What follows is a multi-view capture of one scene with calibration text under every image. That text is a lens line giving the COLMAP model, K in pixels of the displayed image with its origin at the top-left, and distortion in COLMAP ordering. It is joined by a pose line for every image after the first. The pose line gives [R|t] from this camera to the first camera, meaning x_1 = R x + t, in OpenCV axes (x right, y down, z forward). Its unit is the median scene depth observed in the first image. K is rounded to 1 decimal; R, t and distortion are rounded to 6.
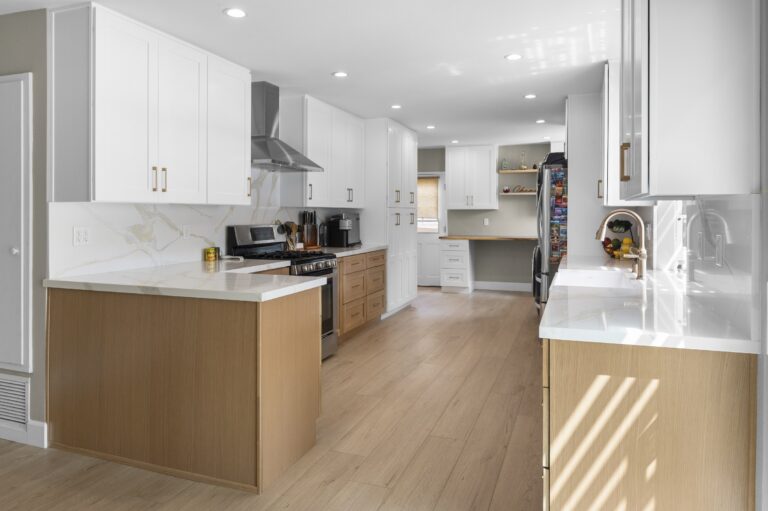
lens RADIAL K [[524.1, 0, 381.8], [0, 524.1, 208.5], [0, 0, 1]] dist [0.000586, -0.001079]
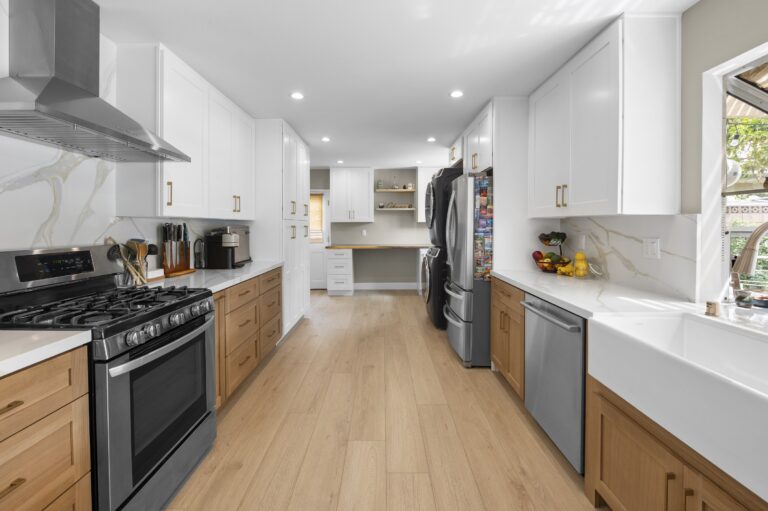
lens RADIAL K [[320.7, 0, 381.6], [0, 320.7, 228.6], [0, 0, 1]] dist [-0.012166, -0.000616]
pose [[0.937979, -0.006885, 0.346624, -0.025146], [0.000696, 0.999838, 0.017975, 0.004834], [-0.346692, -0.016619, 0.937832, 0.518635]]
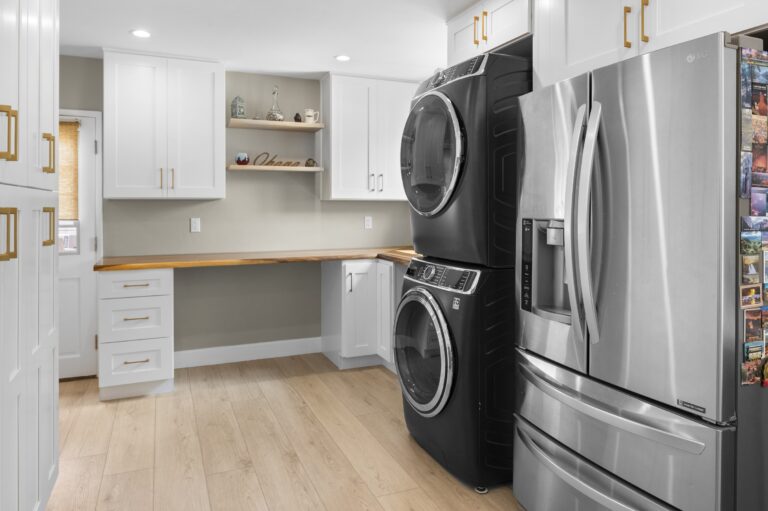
lens RADIAL K [[525.6, 0, 380.1], [0, 525.6, 205.1], [0, 0, 1]] dist [-0.002954, -0.003403]
pose [[0.728287, 0.000056, 0.685272, -0.011073], [-0.003941, 0.999984, 0.004107, 0.008065], [-0.685260, -0.005692, 0.728276, 0.906781]]
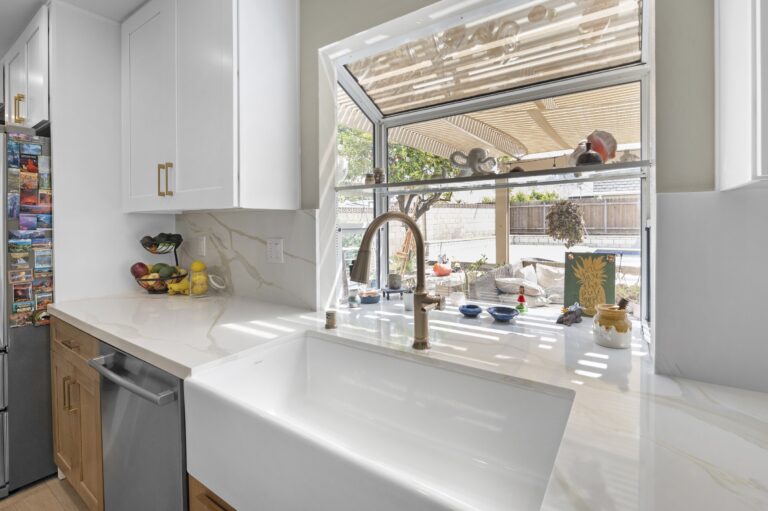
lens RADIAL K [[357.2, 0, 385.2], [0, 357.2, 227.6], [0, 0, 1]] dist [-0.010798, 0.000304]
pose [[0.240173, -0.019696, 0.970530, 0.086862], [0.001591, 0.999801, 0.019897, 0.005867], [-0.970729, -0.003234, 0.240156, 0.569965]]
